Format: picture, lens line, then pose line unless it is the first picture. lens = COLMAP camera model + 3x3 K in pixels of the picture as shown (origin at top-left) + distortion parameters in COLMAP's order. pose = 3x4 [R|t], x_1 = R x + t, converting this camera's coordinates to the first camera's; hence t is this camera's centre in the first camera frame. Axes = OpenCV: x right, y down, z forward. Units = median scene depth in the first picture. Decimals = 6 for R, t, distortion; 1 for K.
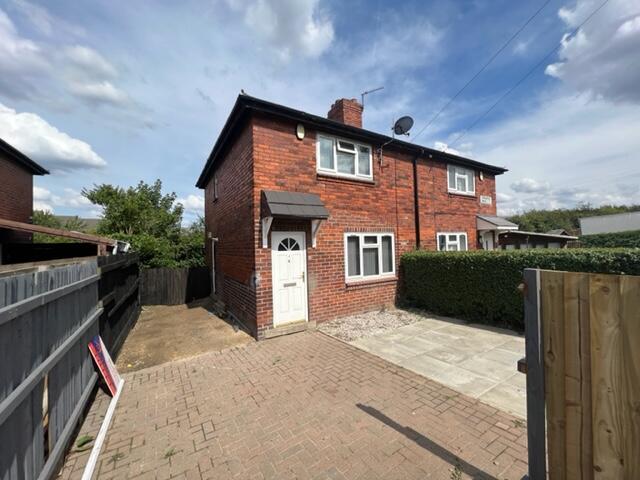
lens RADIAL K [[256.7, 0, 318.4], [0, 256.7, 240.5], [0, 0, 1]] dist [-0.003188, 0.000305]
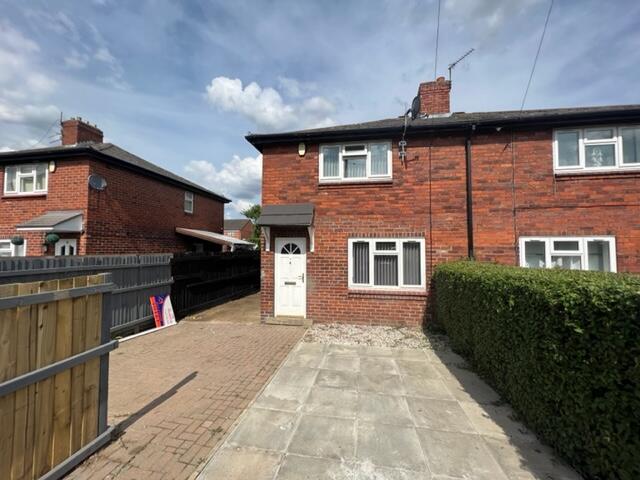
lens RADIAL K [[256.7, 0, 318.3], [0, 256.7, 239.7], [0, 0, 1]] dist [-0.003188, 0.000305]
pose [[0.752281, 0.007854, -0.658796, 0.657992], [-0.011552, 0.999932, -0.001270, -0.022293], [0.658741, 0.008566, 0.752321, 0.180385]]
